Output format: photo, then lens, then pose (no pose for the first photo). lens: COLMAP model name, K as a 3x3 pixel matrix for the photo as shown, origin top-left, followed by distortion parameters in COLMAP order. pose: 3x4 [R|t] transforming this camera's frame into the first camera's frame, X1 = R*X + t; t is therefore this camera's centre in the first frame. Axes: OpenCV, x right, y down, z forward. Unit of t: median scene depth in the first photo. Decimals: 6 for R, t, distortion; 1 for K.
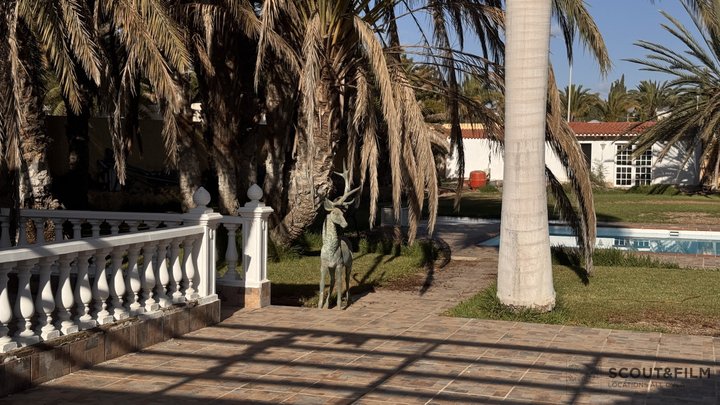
lens RADIAL K [[996.9, 0, 362.0], [0, 996.9, 206.1], [0, 0, 1]] dist [0.167847, 0.000000]
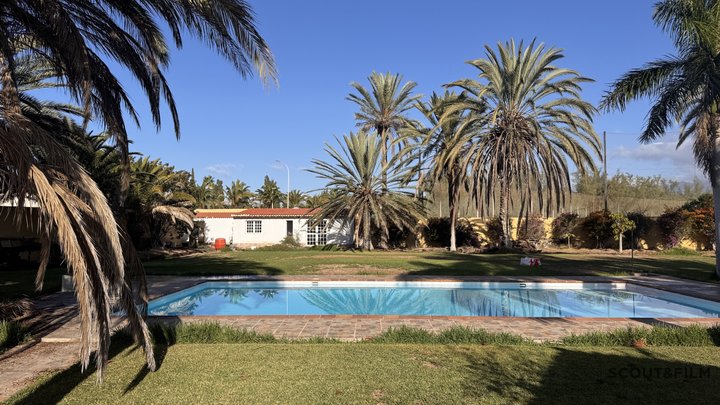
lens RADIAL K [[502.9, 0, 355.7], [0, 502.9, 214.8], [0, 0, 1]] dist [0.036624, -0.034609]
pose [[0.953927, -0.003559, 0.300019, 0.077319], [0.027319, 0.996807, -0.075036, -0.005773], [-0.298794, 0.079775, 0.950977, 0.166961]]
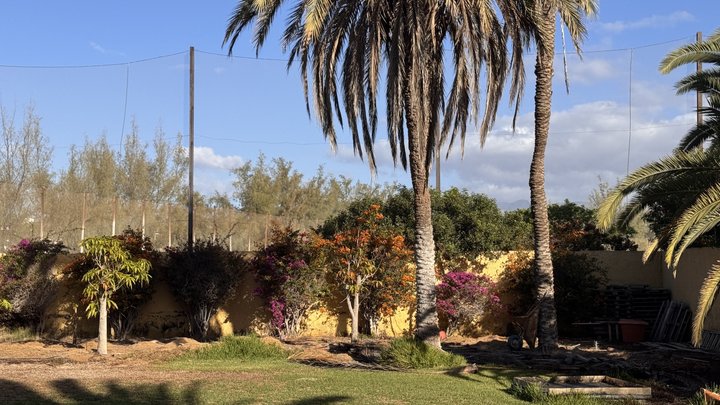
lens RADIAL K [[996.9, 0, 358.6], [0, 996.9, 203.7], [0, 0, 1]] dist [0.167847, 0.000000]
pose [[0.711052, 0.041081, 0.701938, 0.390920], [0.048652, 0.993025, -0.107401, -0.009572], [-0.701454, 0.110518, 0.704094, 0.302346]]
